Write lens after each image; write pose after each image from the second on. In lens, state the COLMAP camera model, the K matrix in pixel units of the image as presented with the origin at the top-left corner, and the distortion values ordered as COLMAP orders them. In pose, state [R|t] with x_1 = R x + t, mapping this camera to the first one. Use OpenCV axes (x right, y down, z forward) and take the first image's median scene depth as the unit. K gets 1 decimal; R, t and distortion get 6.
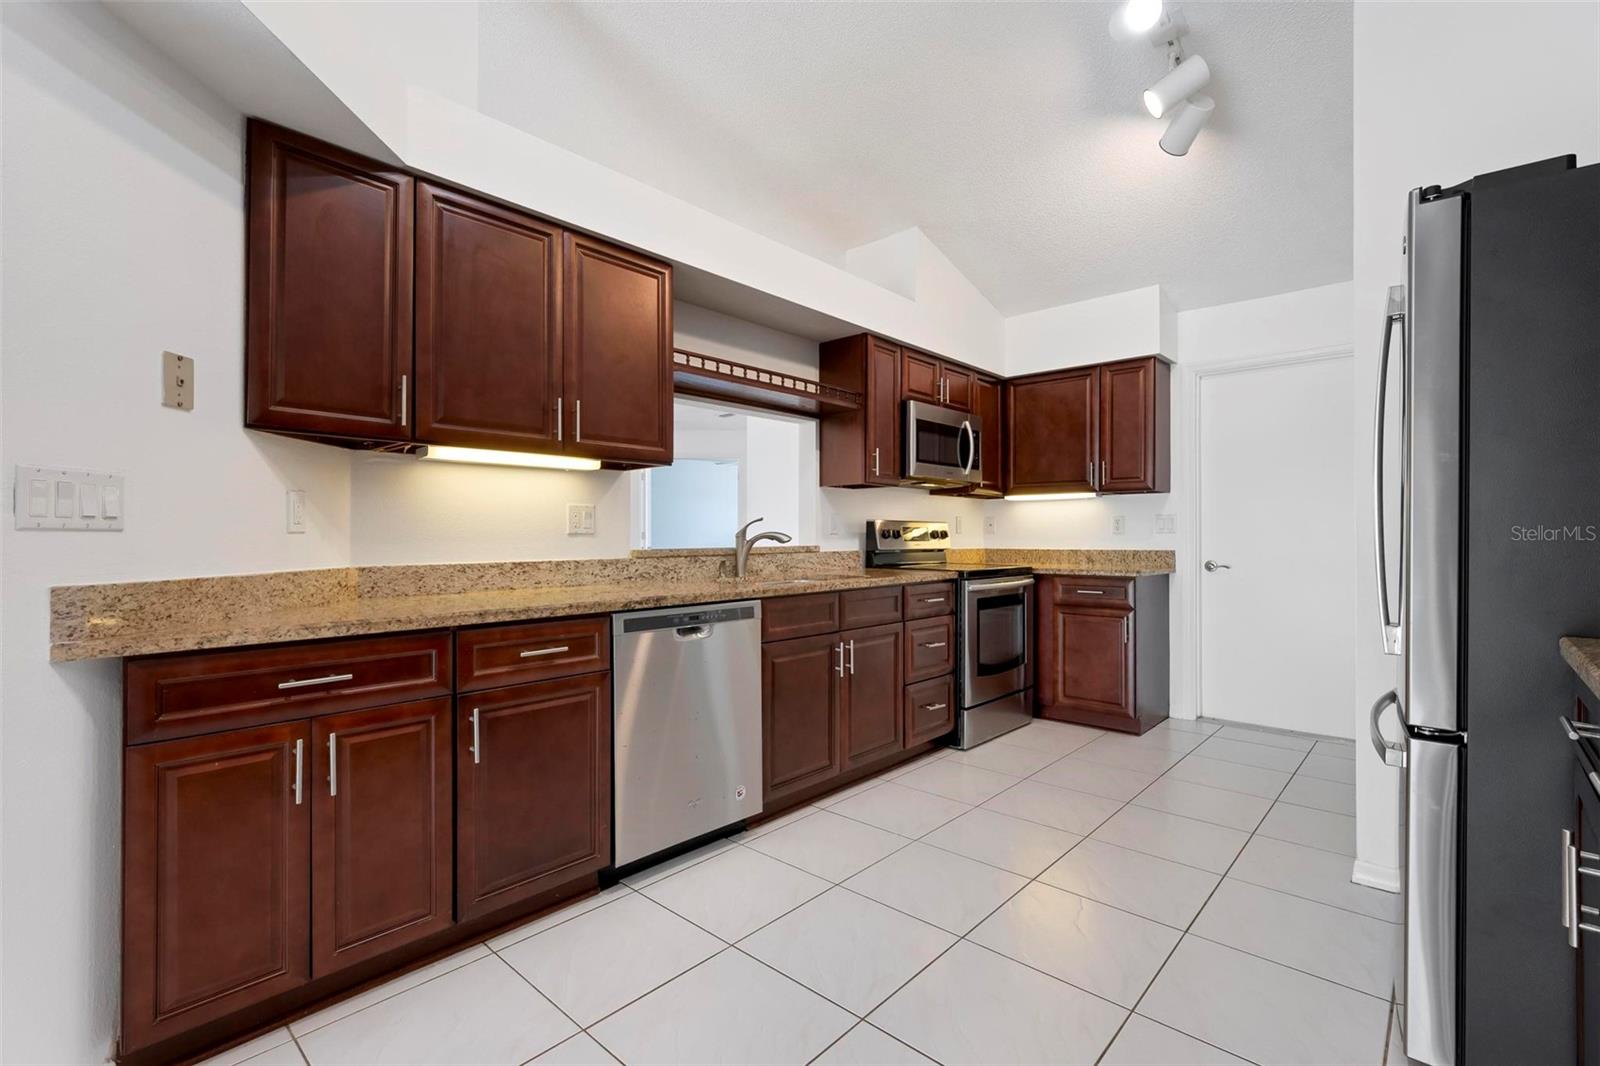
lens RADIAL K [[731.8, 0, 799.5], [0, 731.8, 531.3], [0, 0, 1]] dist [0.005993, -0.002247]
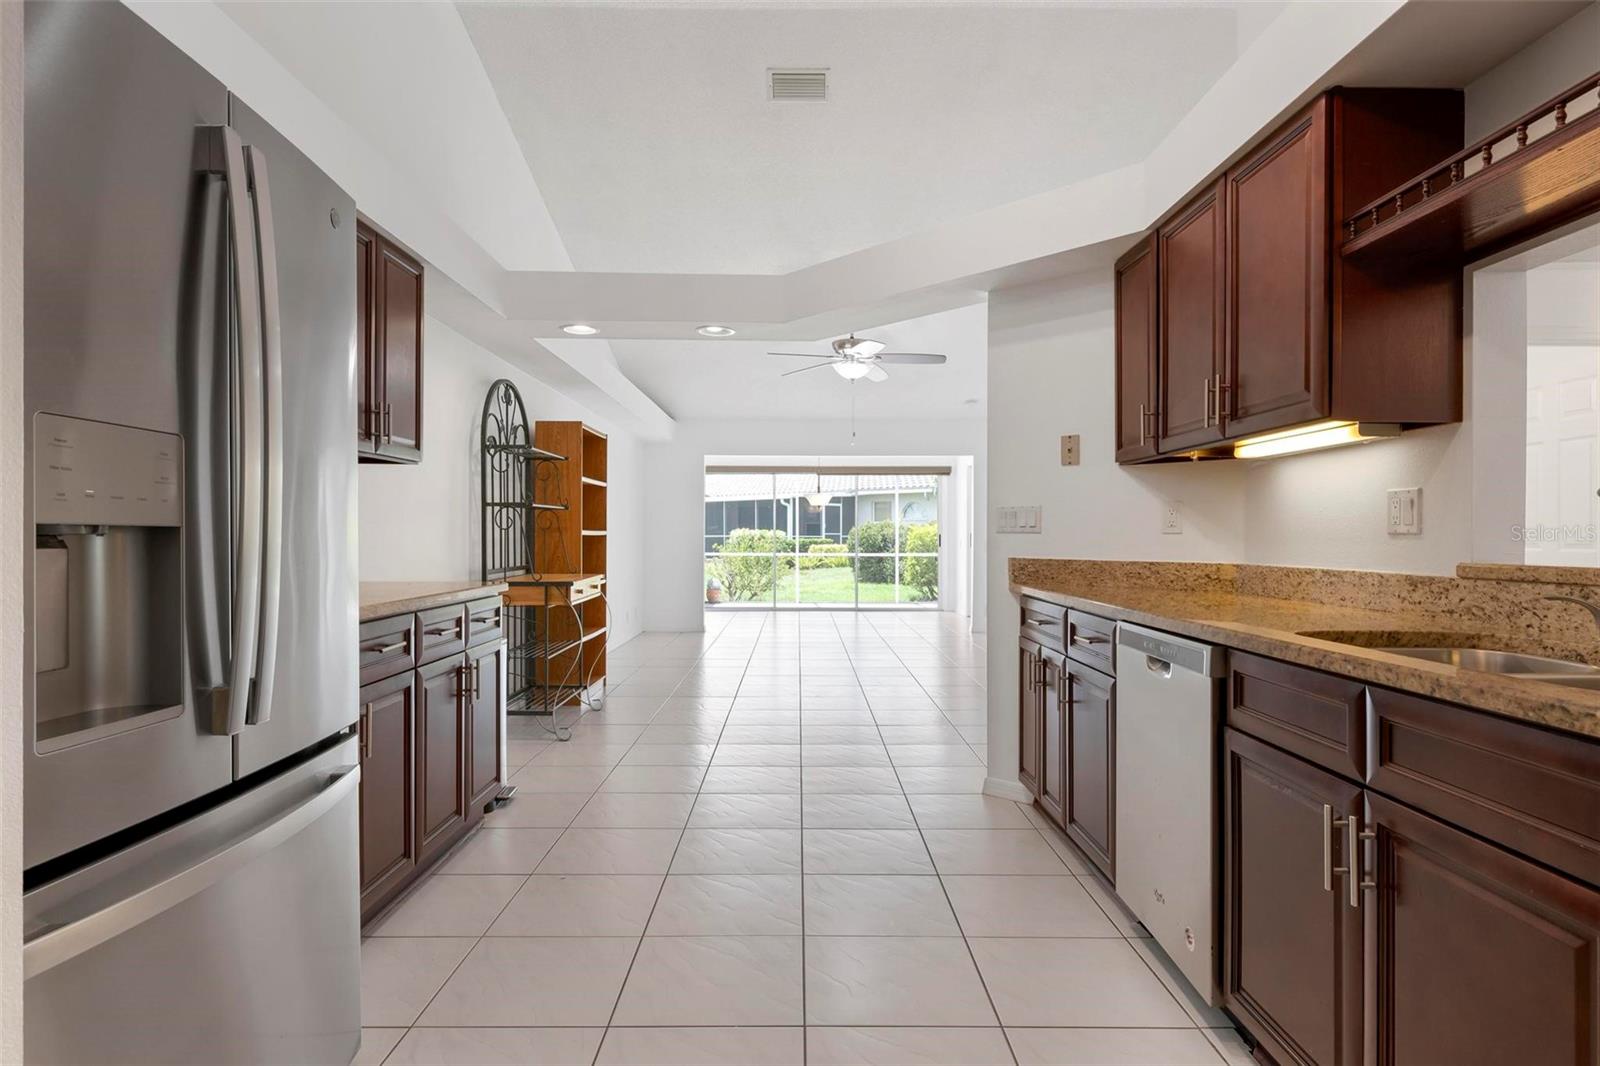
lens RADIAL K [[854.4, 0, 802.2], [0, 854.4, 533.0], [0, 0, 1]] dist [-0.038385, -0.001568]
pose [[-0.733790, 0.000937, -0.679376, 0.574451], [0.004827, 0.999981, -0.003834, 0.002629], [0.679359, -0.006093, -0.733780, 1.132777]]
